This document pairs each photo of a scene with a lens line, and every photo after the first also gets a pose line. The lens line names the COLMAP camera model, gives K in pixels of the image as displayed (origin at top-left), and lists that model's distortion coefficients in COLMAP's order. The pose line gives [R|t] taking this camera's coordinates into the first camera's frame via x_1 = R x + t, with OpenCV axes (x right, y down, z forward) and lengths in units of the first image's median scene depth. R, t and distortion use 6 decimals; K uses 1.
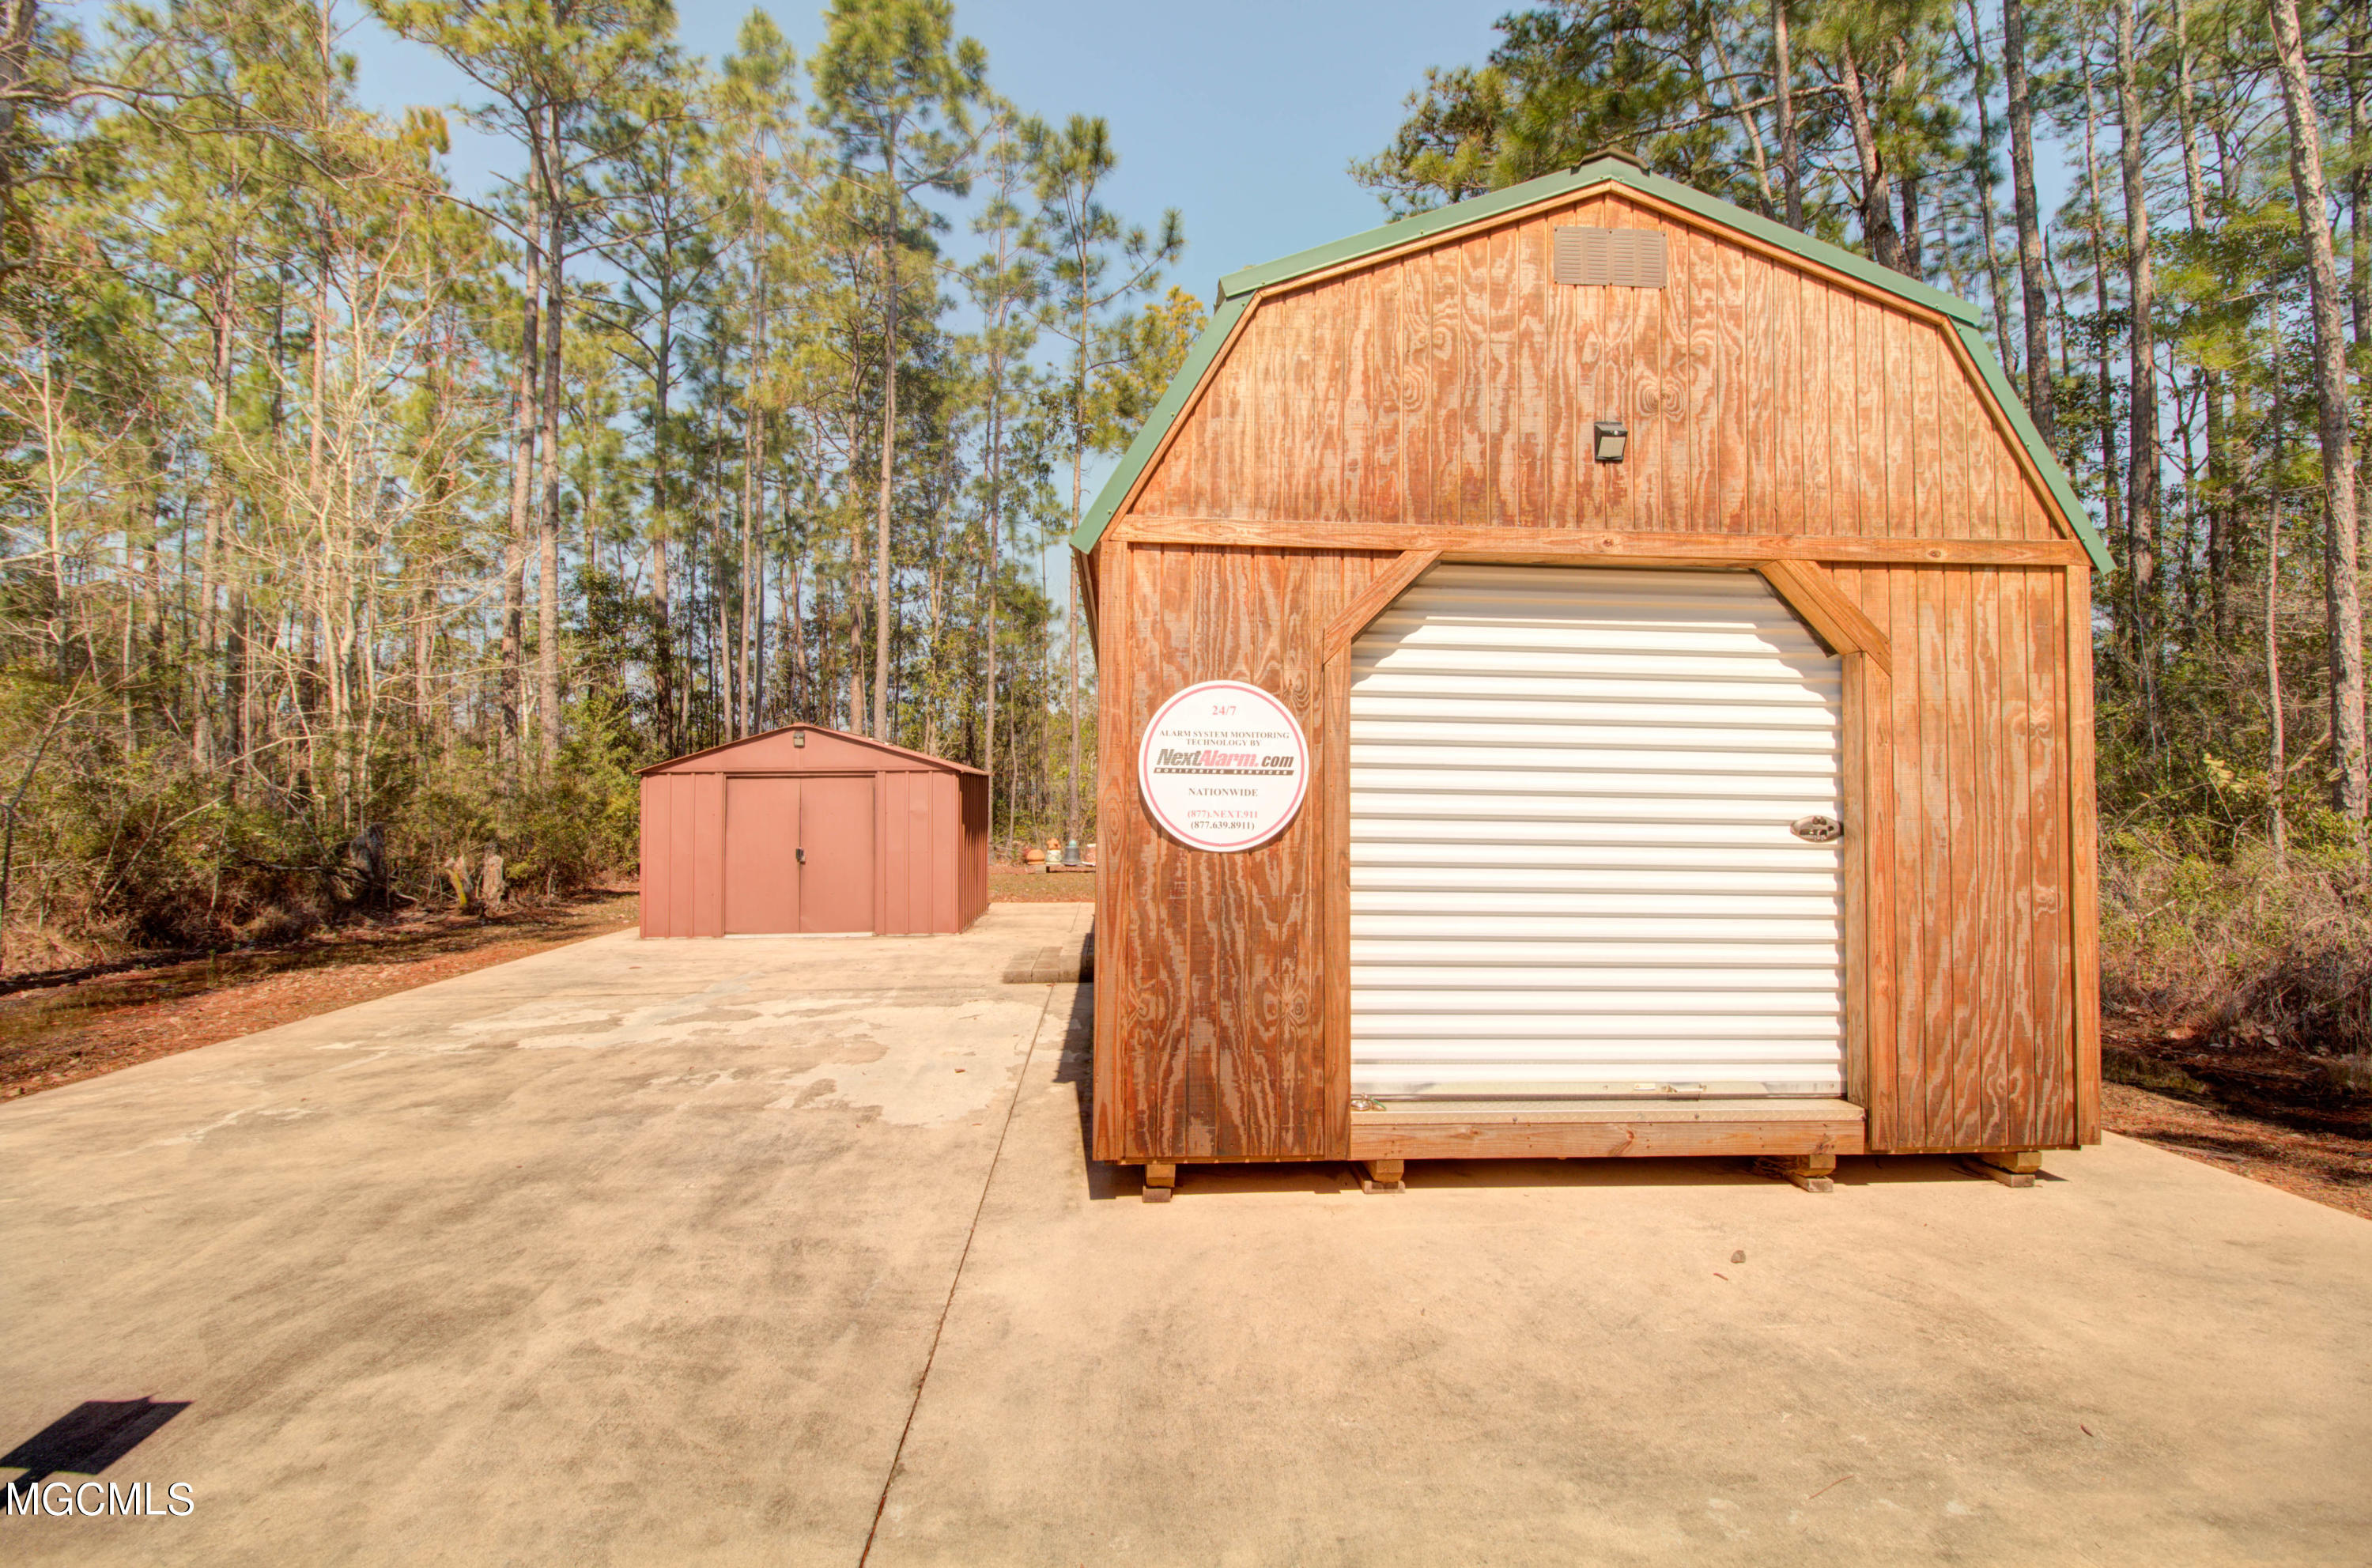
lens RADIAL K [[1106.8, 0, 1178.1], [0, 1106.8, 773.1], [0, 0, 1]] dist [0.001702, -0.010342]
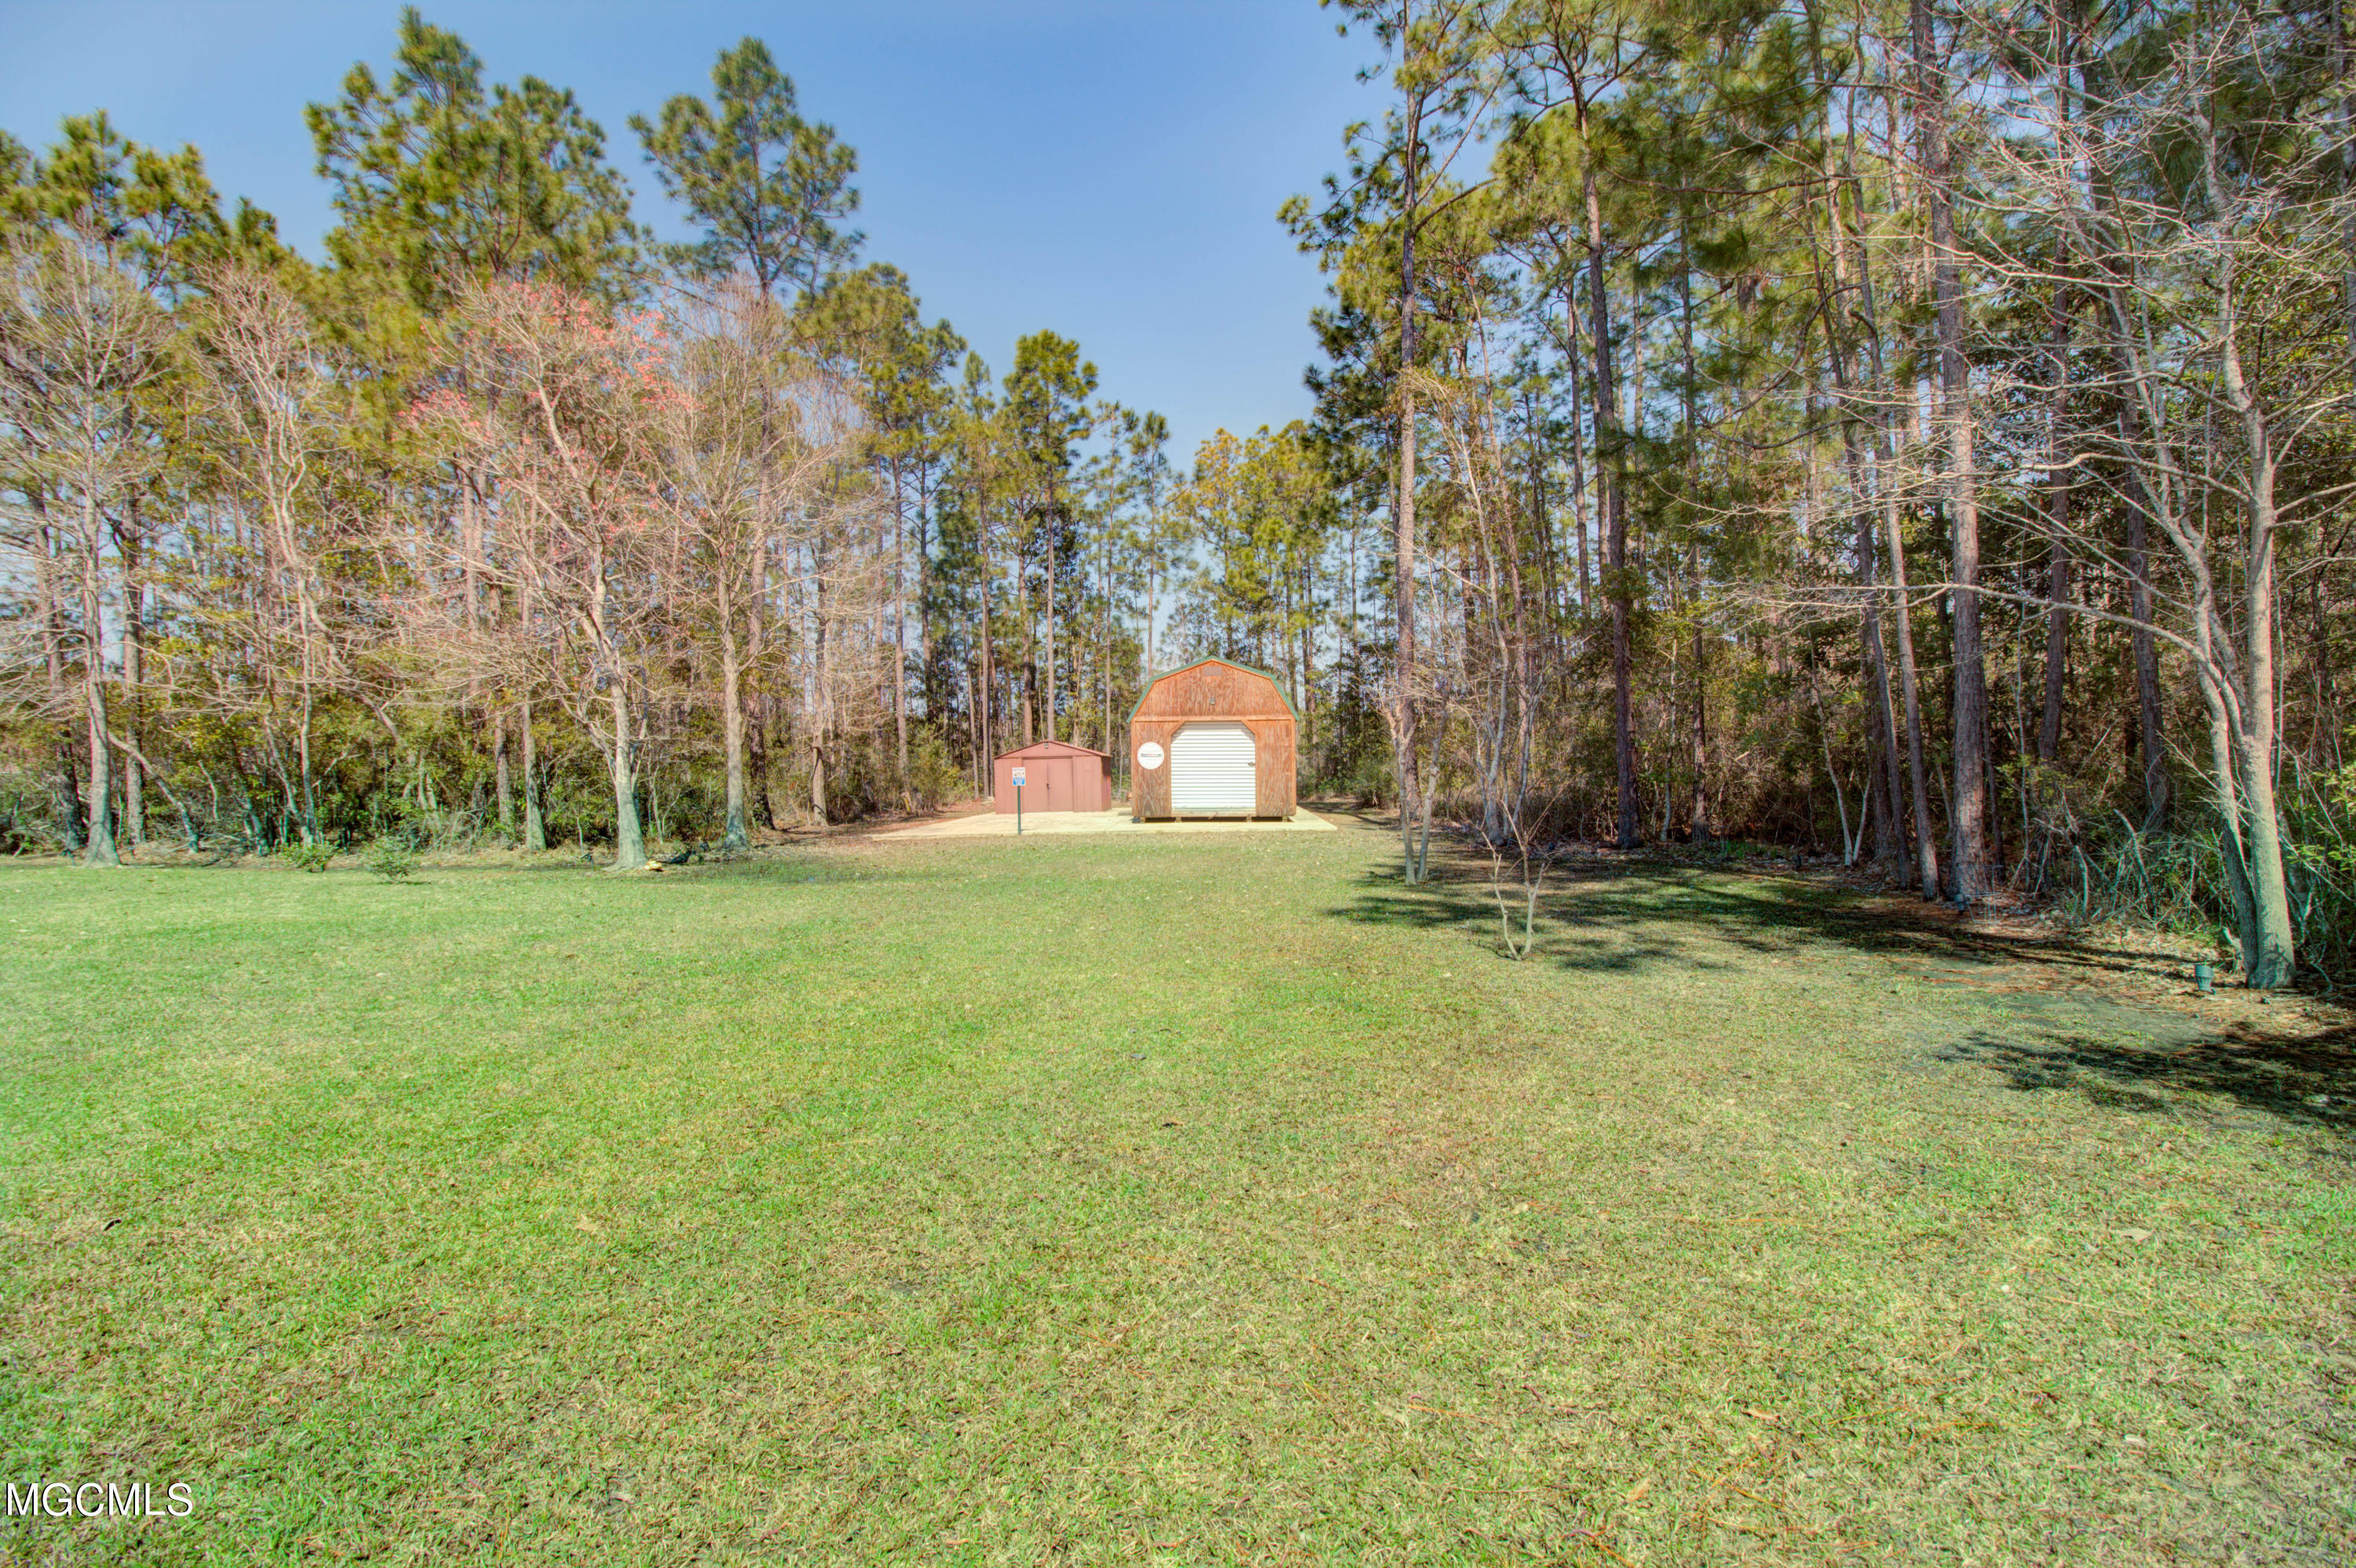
lens RADIAL K [[1138.5, 0, 1177.1], [0, 1138.5, 763.9], [0, 0, 1]] dist [-0.002826, -0.006738]
pose [[0.994678, -0.011570, -0.102381, 0.251976], [0.012982, 0.999829, 0.013138, -0.012824], [0.102212, -0.014398, 0.994658, -1.614551]]
